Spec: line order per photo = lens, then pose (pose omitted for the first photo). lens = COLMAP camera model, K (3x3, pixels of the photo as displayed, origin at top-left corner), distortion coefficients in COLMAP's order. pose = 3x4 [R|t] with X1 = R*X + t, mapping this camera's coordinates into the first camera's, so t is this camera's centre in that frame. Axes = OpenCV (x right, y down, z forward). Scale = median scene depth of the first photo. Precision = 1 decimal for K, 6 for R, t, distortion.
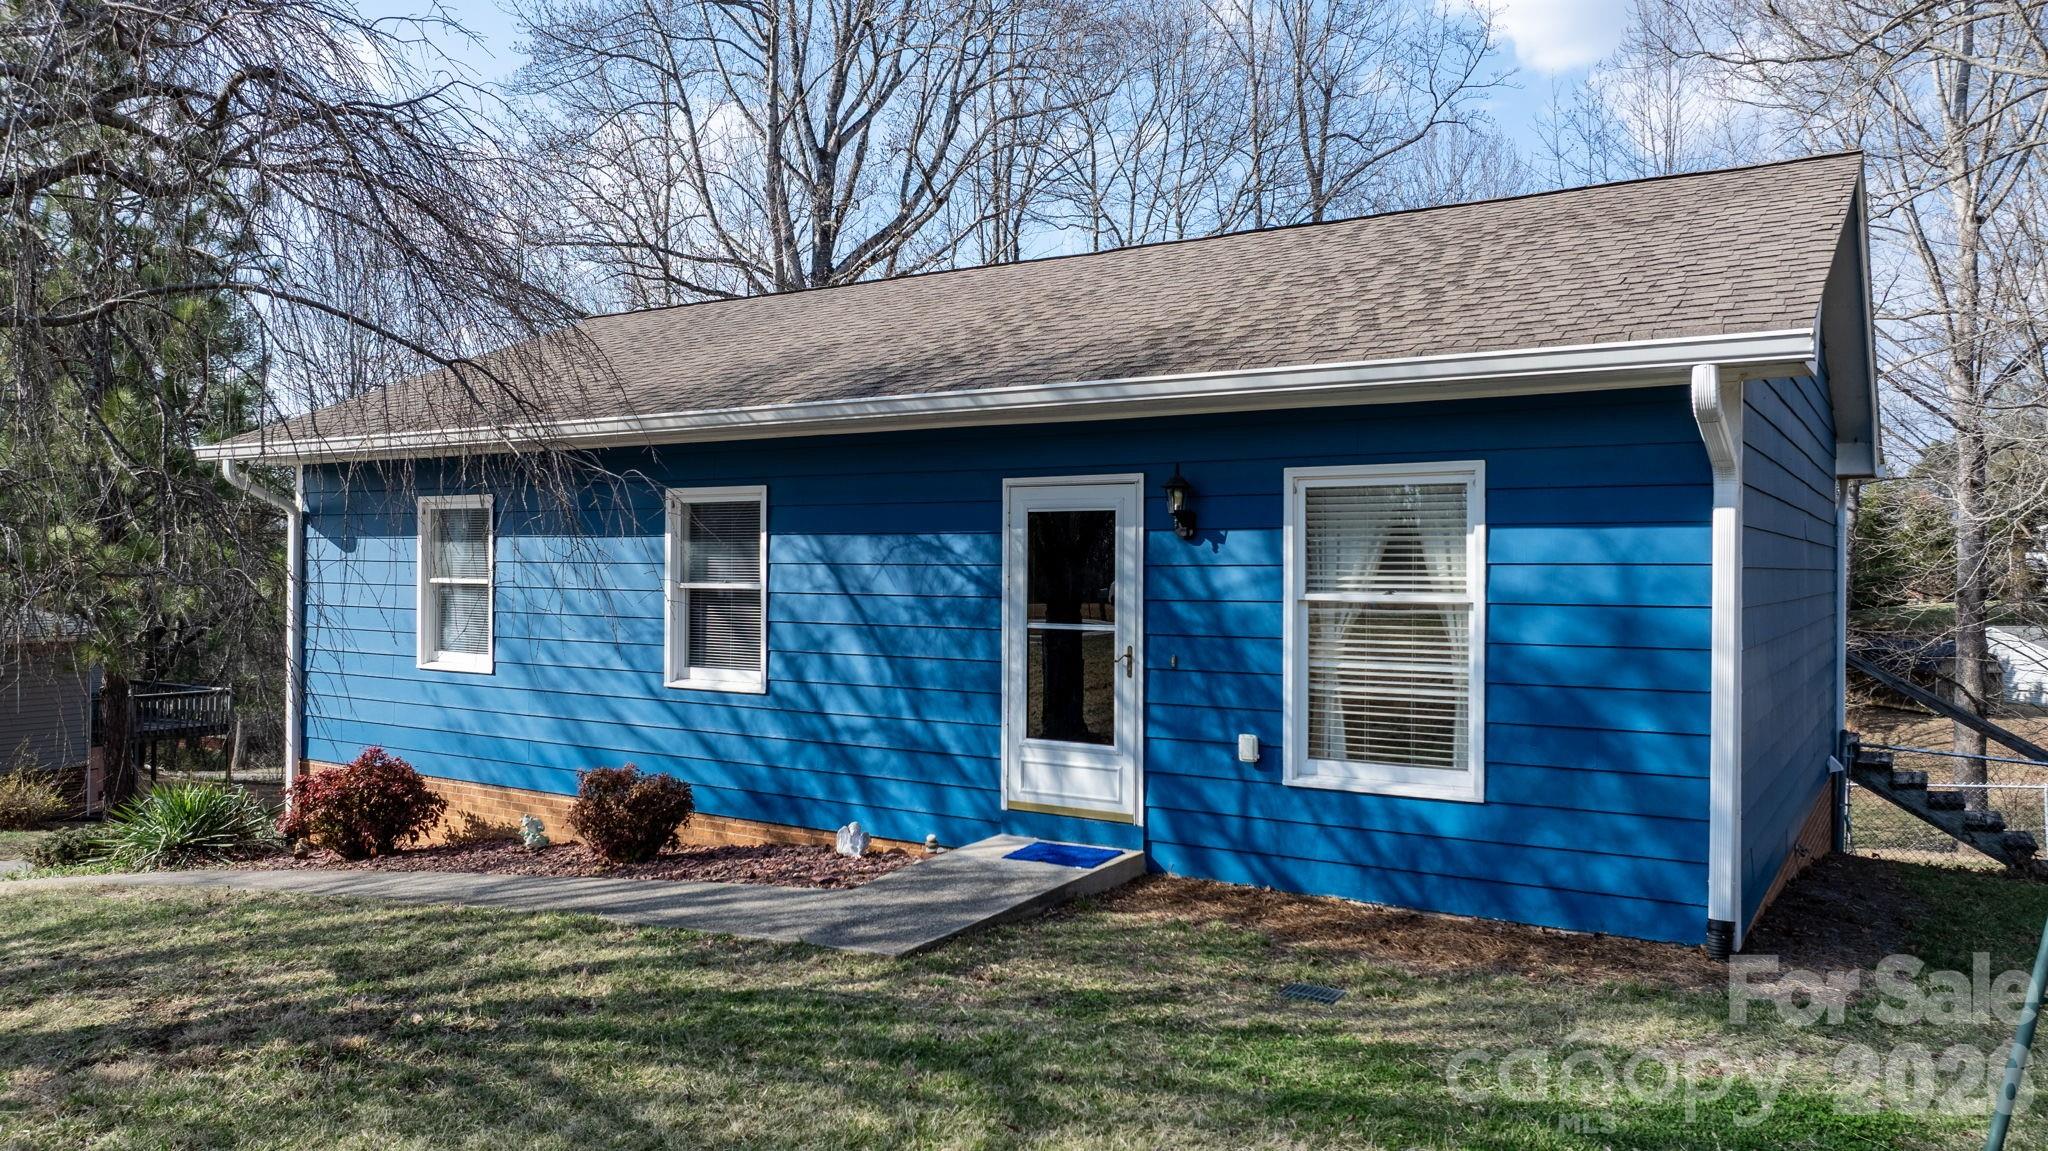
lens RADIAL K [[1438.6, 0, 1017.1], [0, 1438.6, 575.1], [0, 0, 1]] dist [-0.038937, 0.028335]
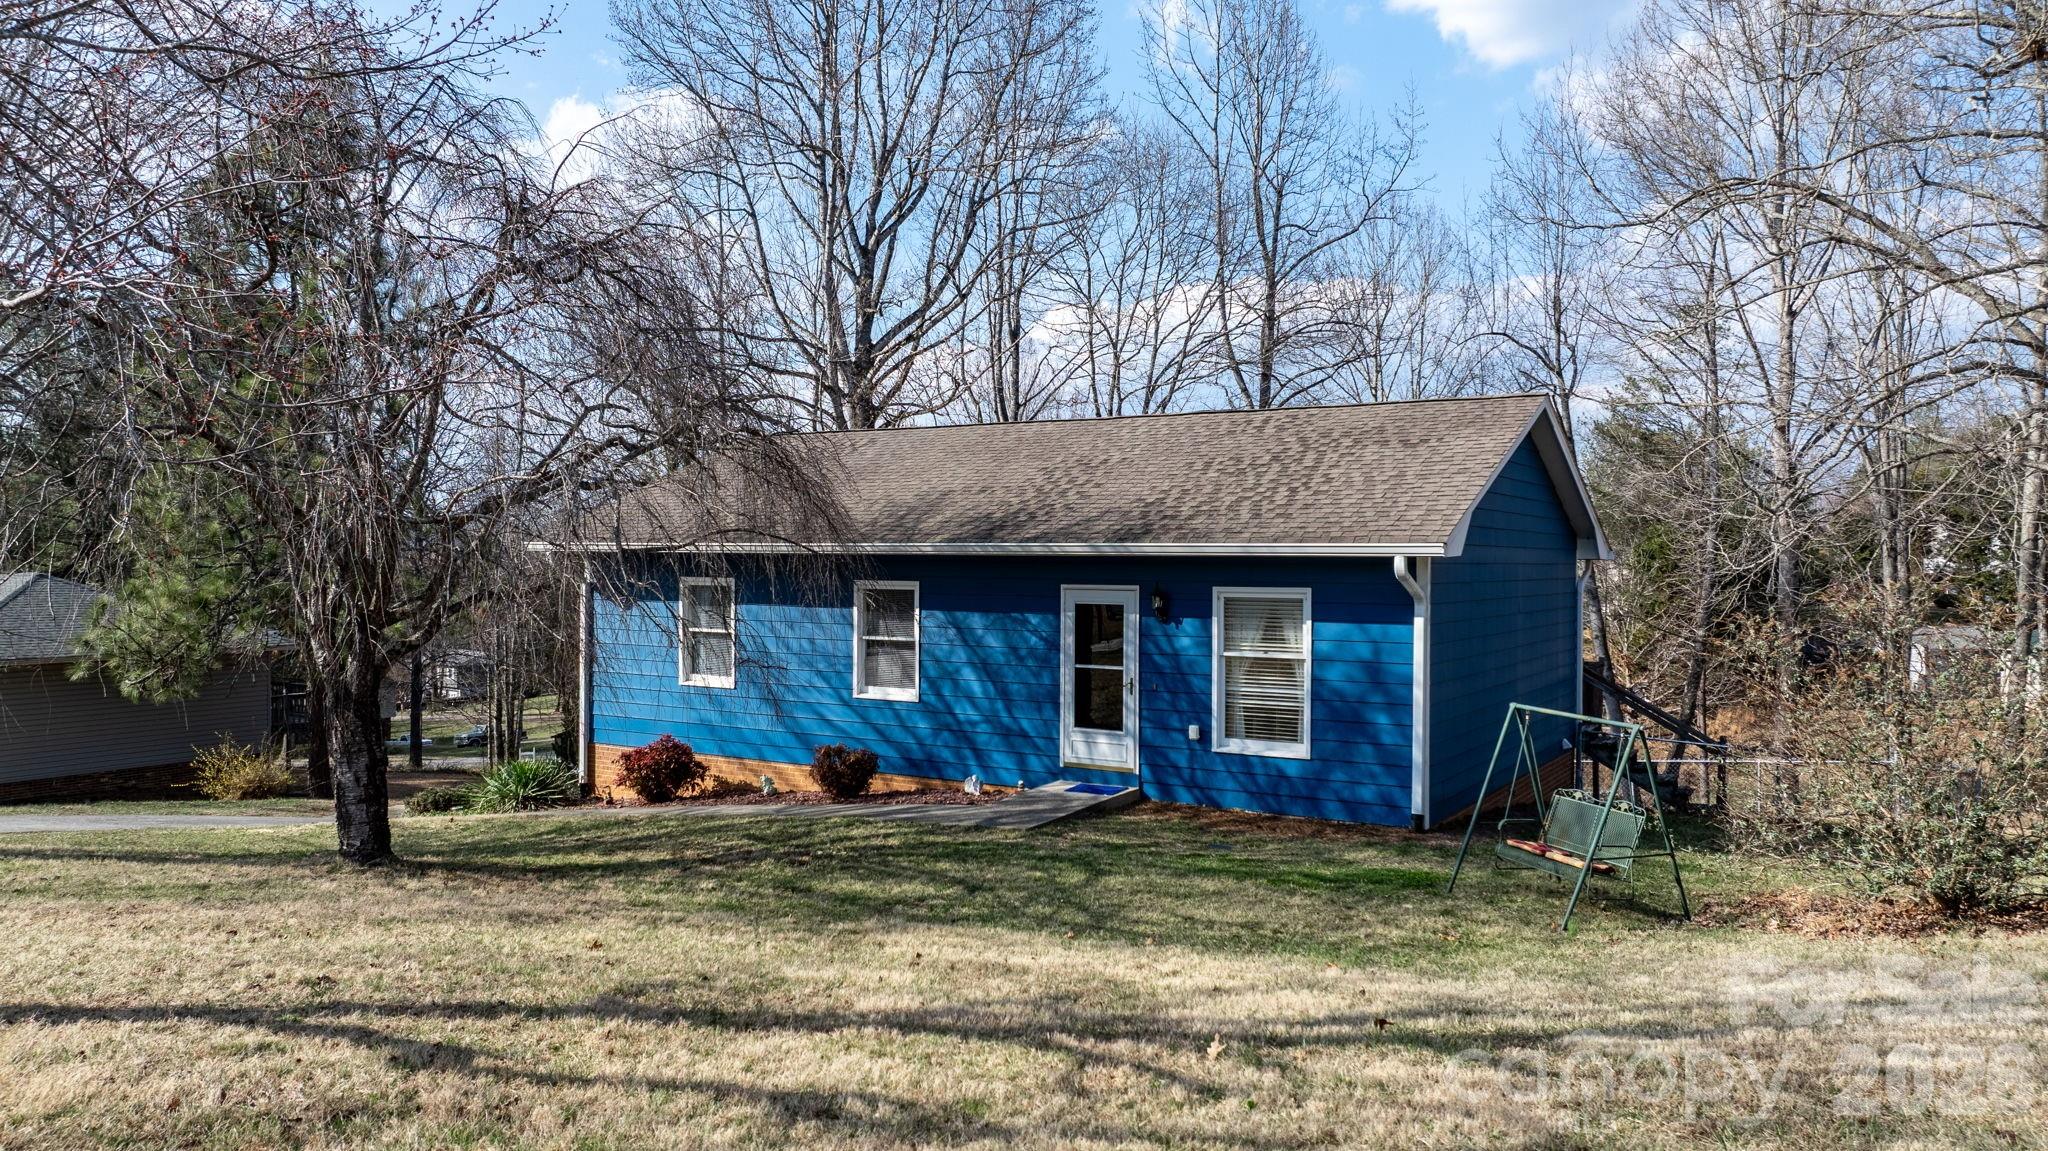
lens RADIAL K [[1438.6, 0, 1026.9], [0, 1438.6, 579.1], [0, 0, 1]] dist [-0.038937, 0.028335]
pose [[0.999689, 0.001620, 0.024894, -0.095501], [-0.001823, 0.999965, 0.008114, -0.086646], [-0.024880, -0.008157, 0.999657, -0.793665]]
